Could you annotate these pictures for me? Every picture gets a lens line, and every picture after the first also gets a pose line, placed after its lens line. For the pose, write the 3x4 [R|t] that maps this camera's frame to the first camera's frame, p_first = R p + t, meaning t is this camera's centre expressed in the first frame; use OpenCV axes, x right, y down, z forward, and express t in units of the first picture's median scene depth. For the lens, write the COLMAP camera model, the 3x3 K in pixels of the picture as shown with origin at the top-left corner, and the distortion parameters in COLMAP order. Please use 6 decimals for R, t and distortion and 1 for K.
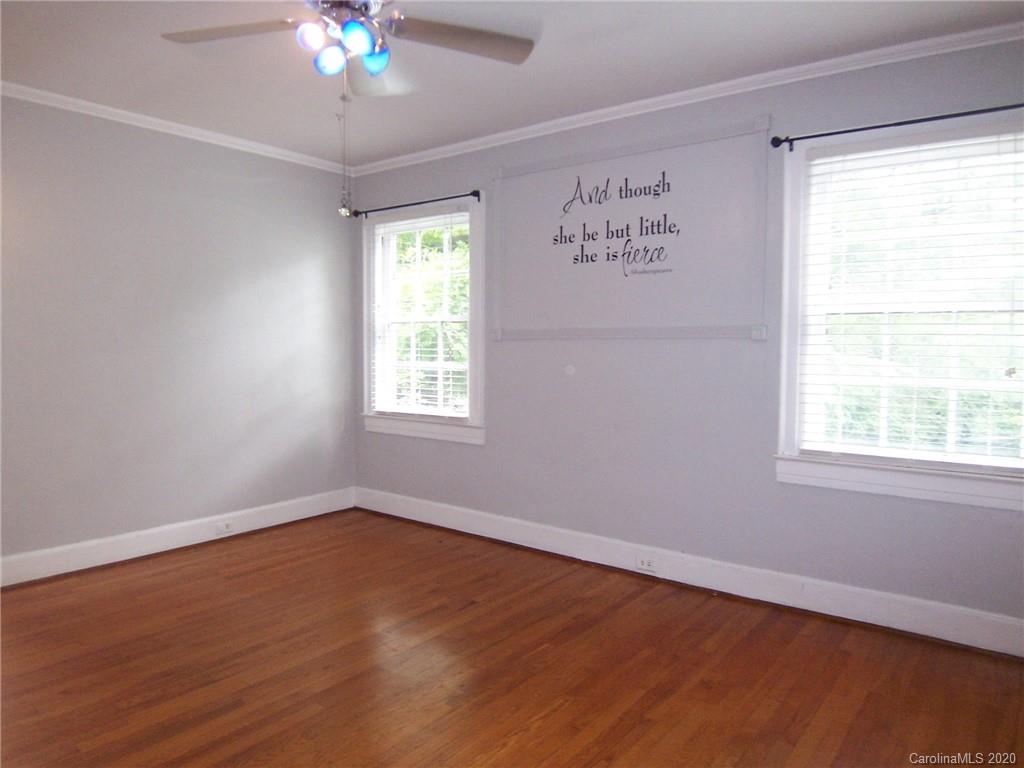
lens RADIAL K [[698.2, 0, 500.2], [0, 698.2, 384.6], [0, 0, 1]] dist [-0.001870, -0.003310]
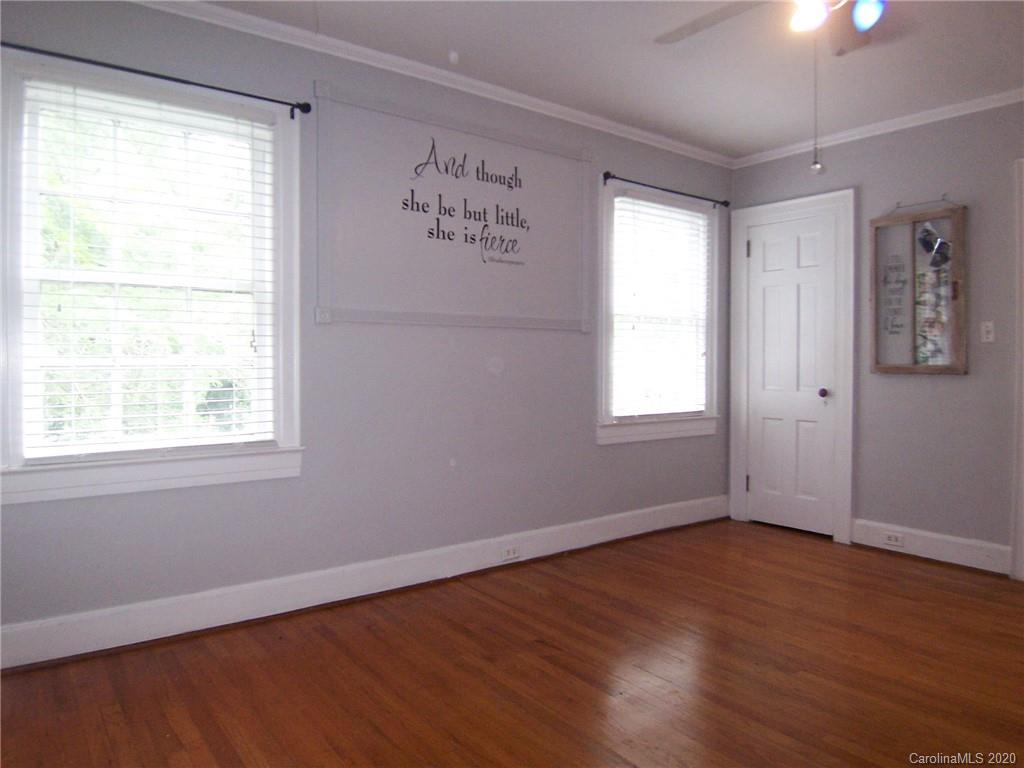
lens RADIAL K [[698.2, 0, 500.2], [0, 698.2, 384.6], [0, 0, 1]] dist [-0.001870, -0.003310]
pose [[0.236853, -0.038282, 0.970791, -0.754123], [0.055427, 0.998128, 0.025837, -0.010969], [-0.969963, 0.047688, 0.238531, 0.758605]]
